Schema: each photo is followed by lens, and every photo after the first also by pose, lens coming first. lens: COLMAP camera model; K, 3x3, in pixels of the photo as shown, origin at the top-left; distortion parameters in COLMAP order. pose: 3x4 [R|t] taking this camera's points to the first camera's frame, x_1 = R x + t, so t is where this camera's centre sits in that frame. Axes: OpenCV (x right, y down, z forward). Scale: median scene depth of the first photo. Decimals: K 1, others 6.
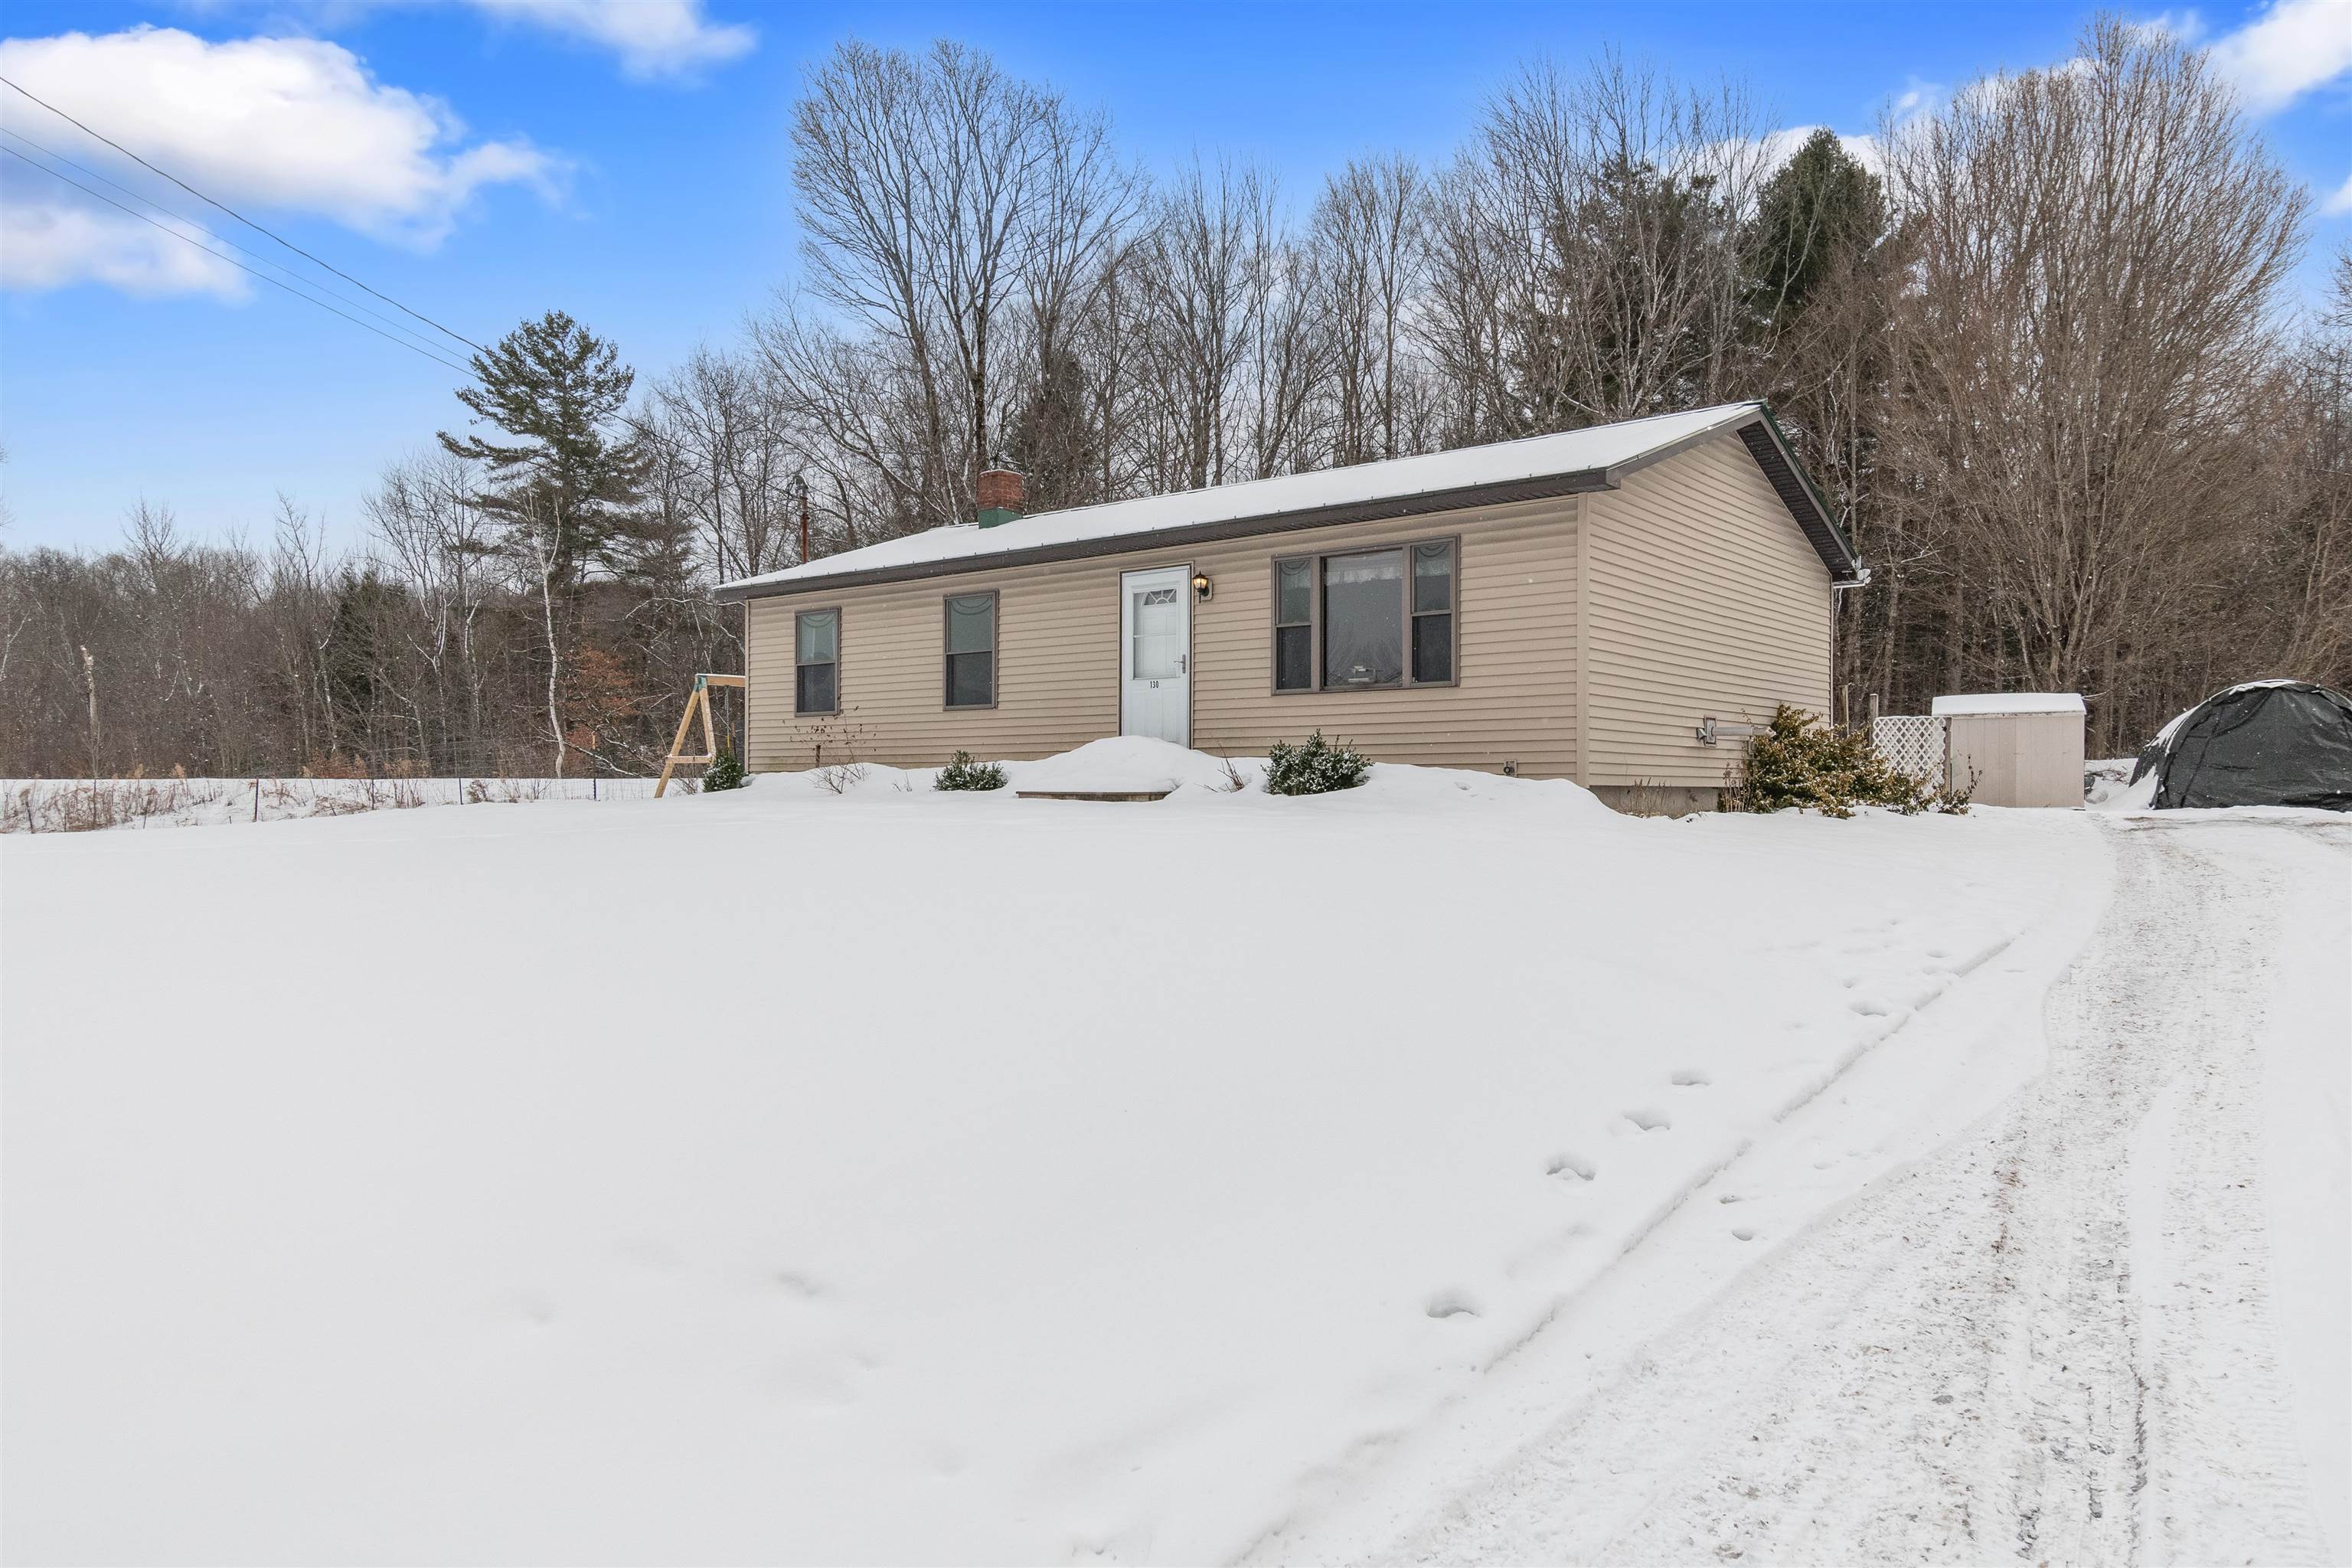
lens RADIAL K [[1487.7, 0, 1167.6], [0, 1487.7, 805.0], [0, 0, 1]] dist [0.000018, 0.000307]
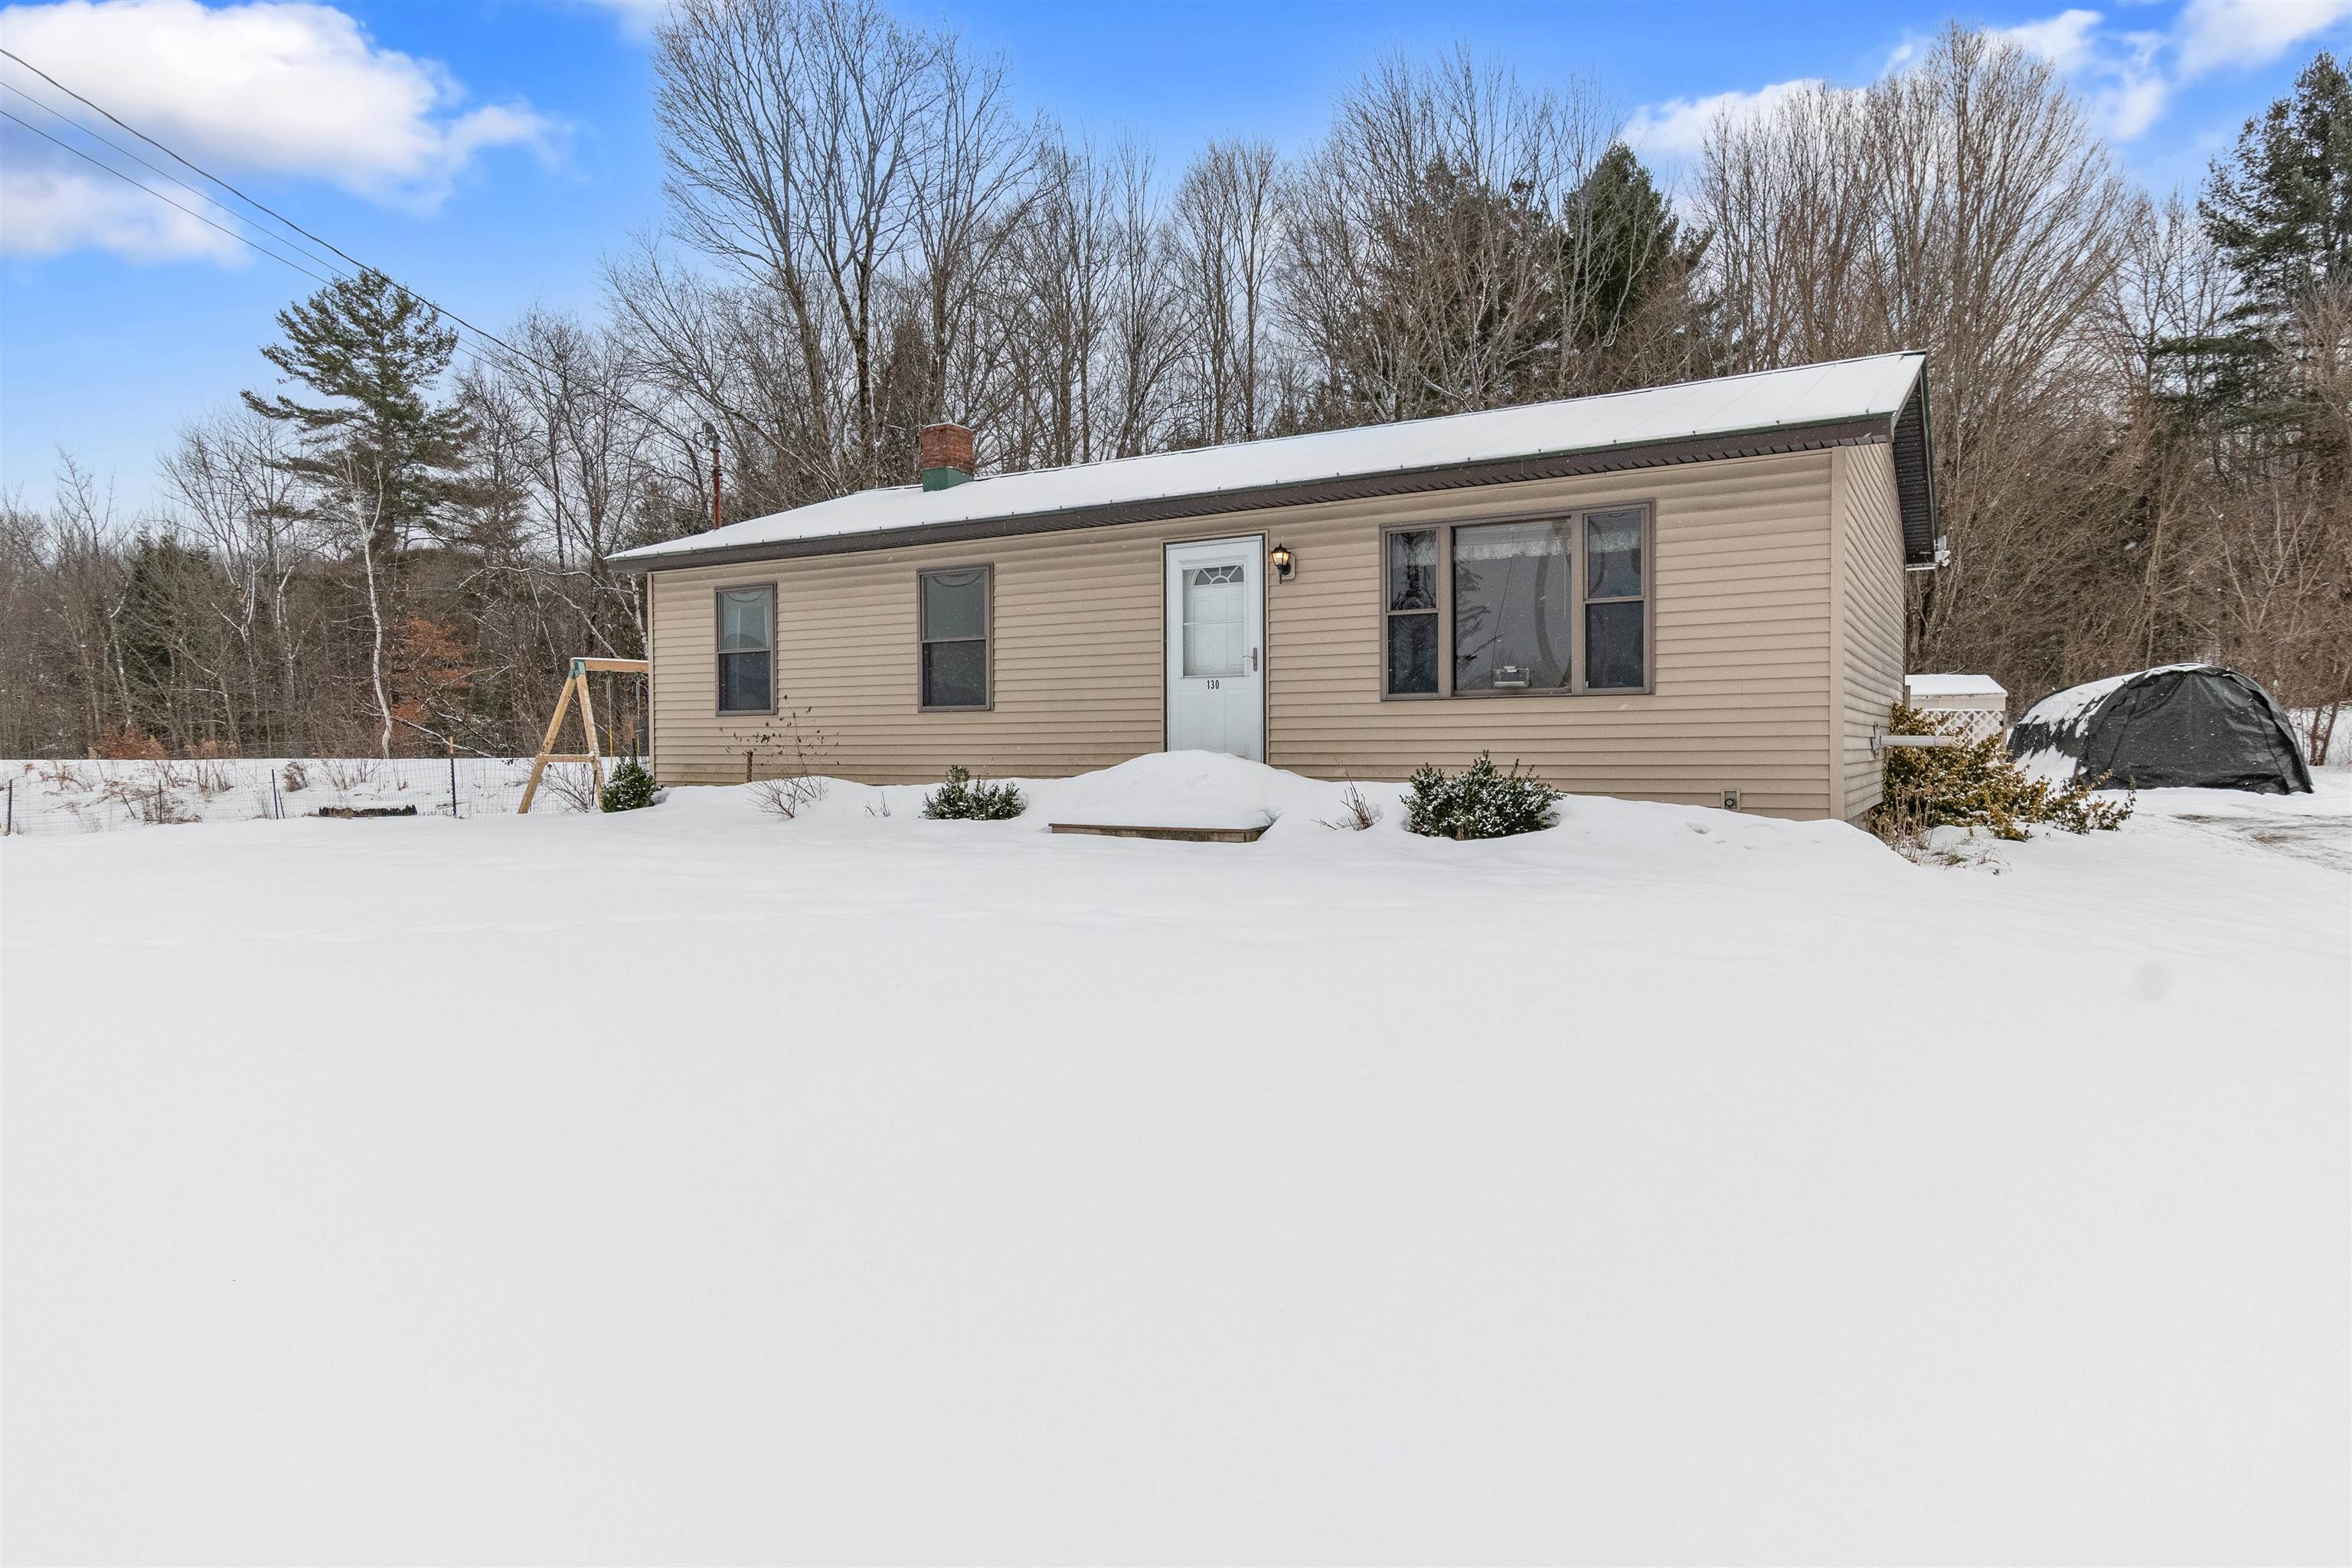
lens RADIAL K [[1362.6, 0, 1176.0], [0, 1362.6, 784.0], [0, 0, 1]] dist [0.001822, -0.002440]
pose [[0.990112, -0.012281, 0.139740, -0.037252], [0.009982, 0.999803, 0.017138, -0.011408], [-0.139923, -0.015574, 0.990040, 0.078231]]
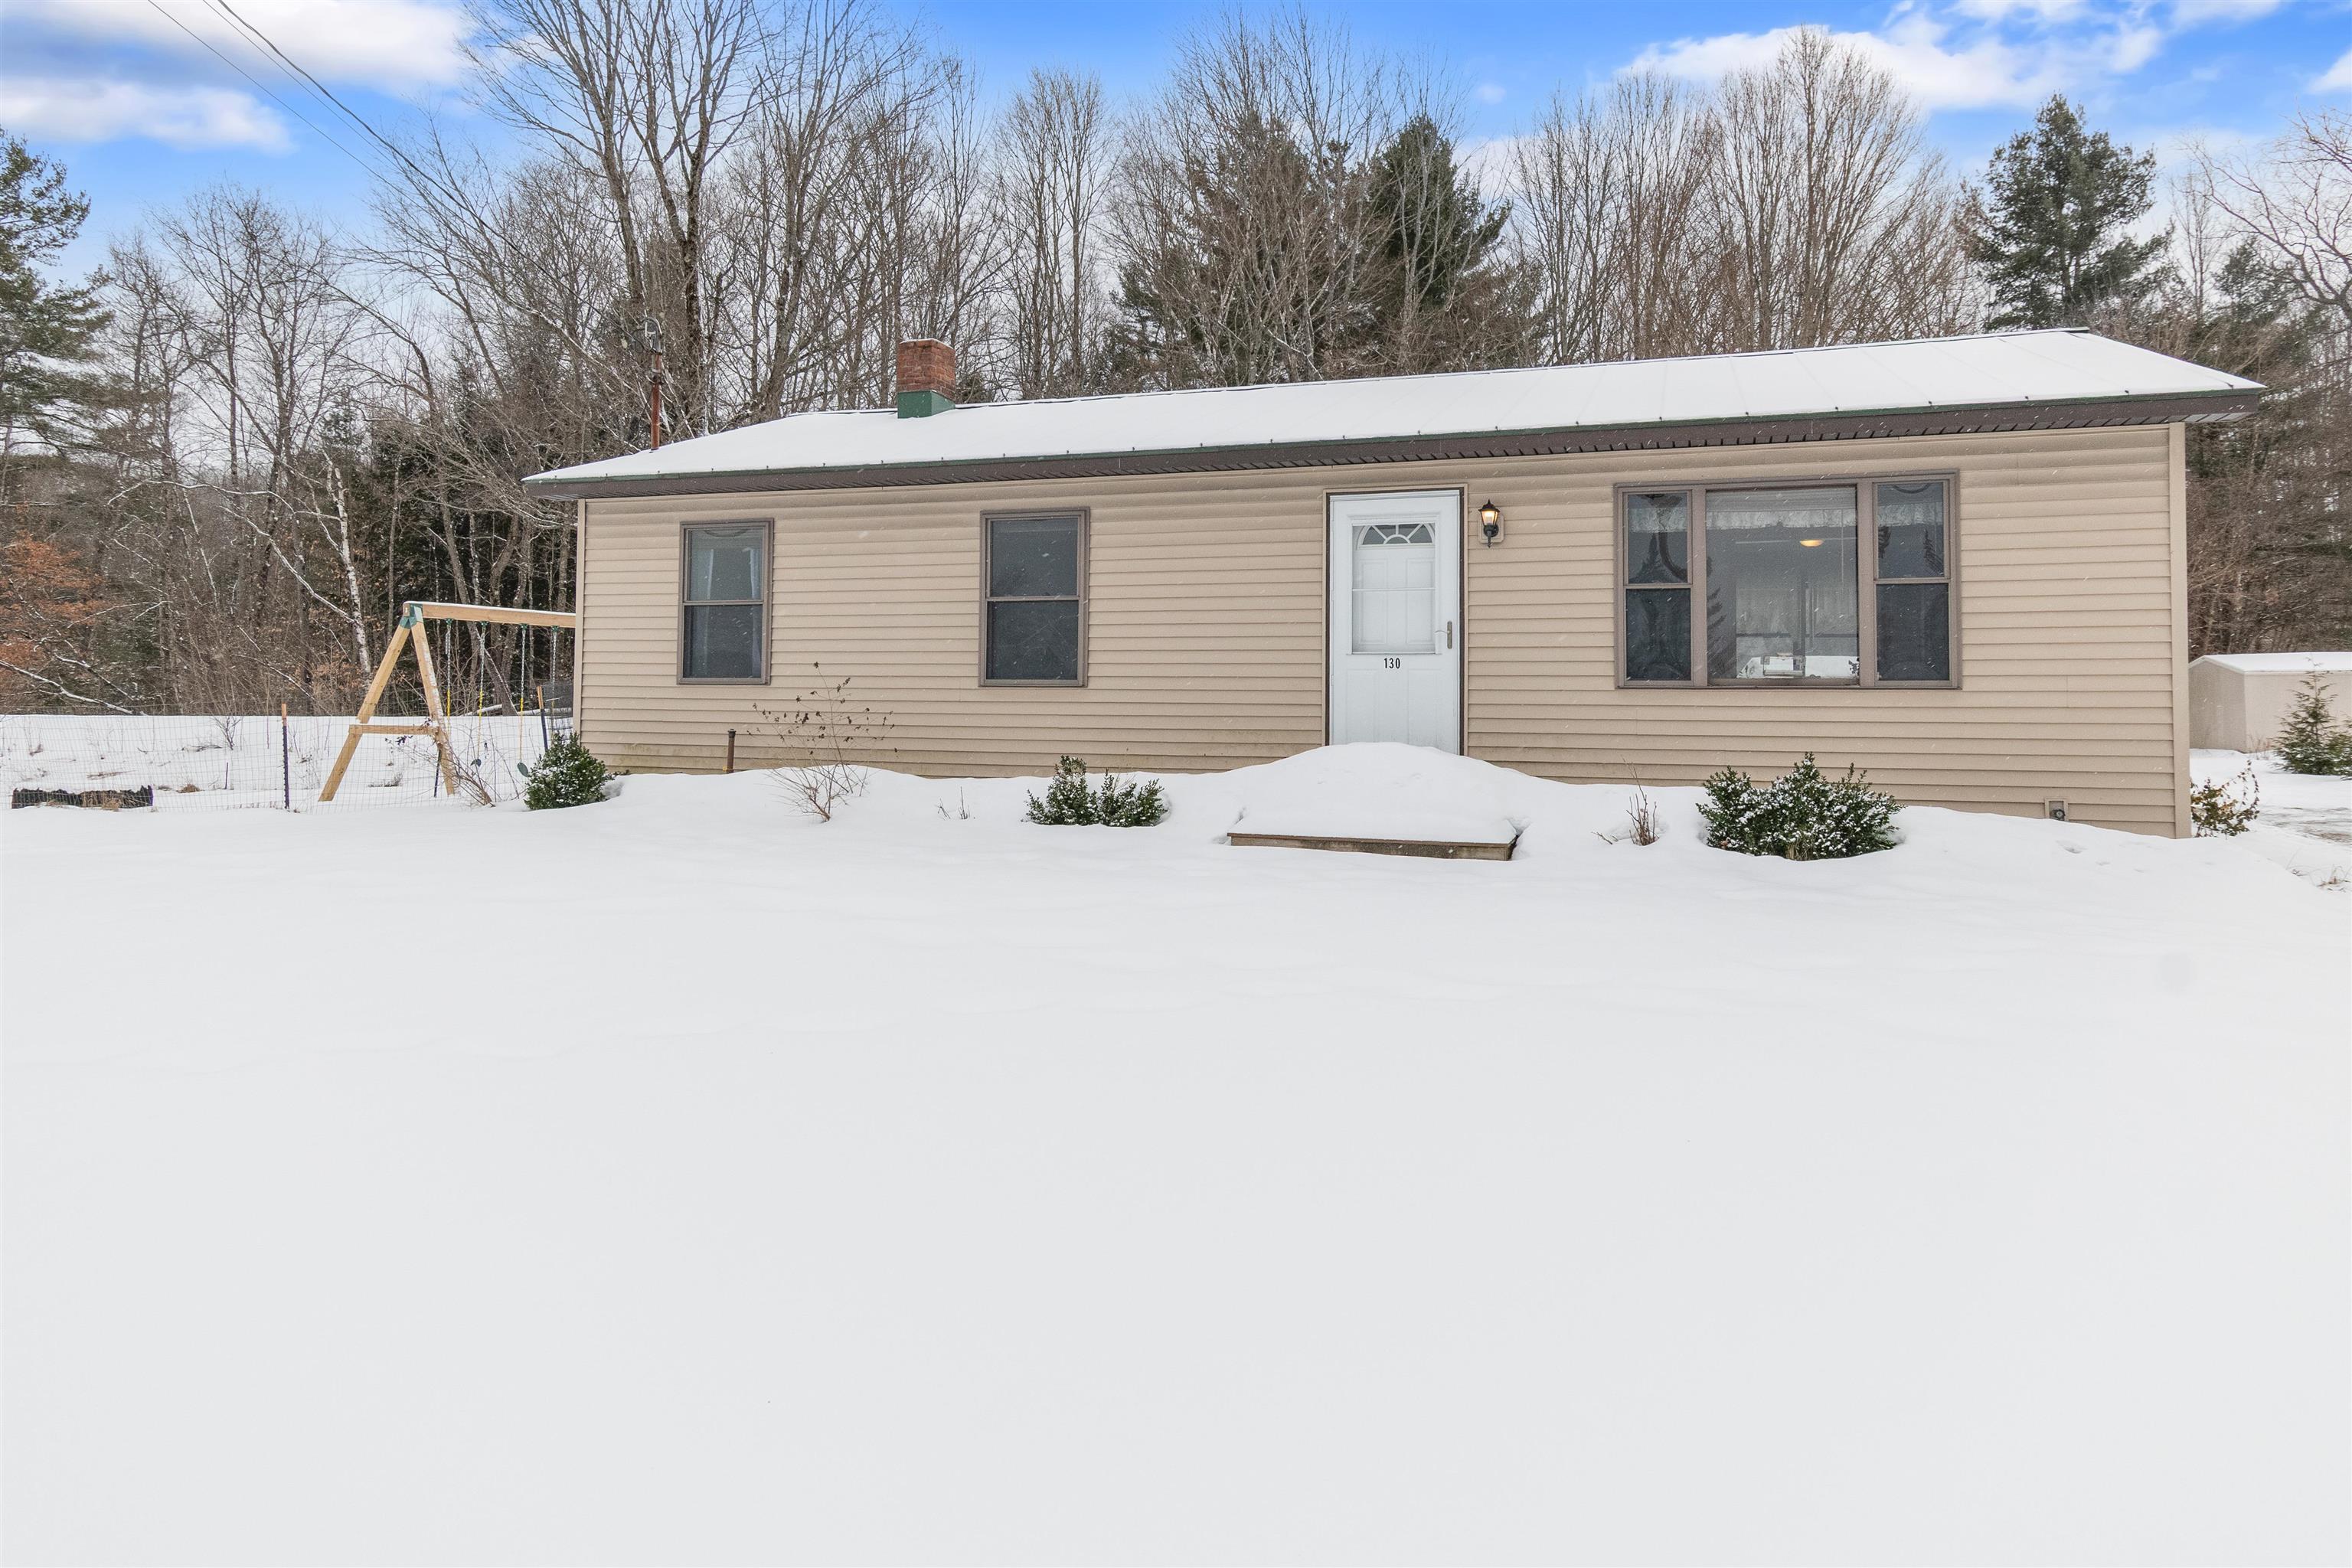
lens RADIAL K [[1417.5, 0, 1205.8], [0, 1417.5, 684.1], [0, 0, 1]] dist [0.001019, -0.001347]
pose [[0.939739, 0.009378, 0.341765, -0.086799], [-0.001217, 0.999709, -0.024086, -0.015853], [-0.341892, 0.022218, 0.939477, 0.120863]]
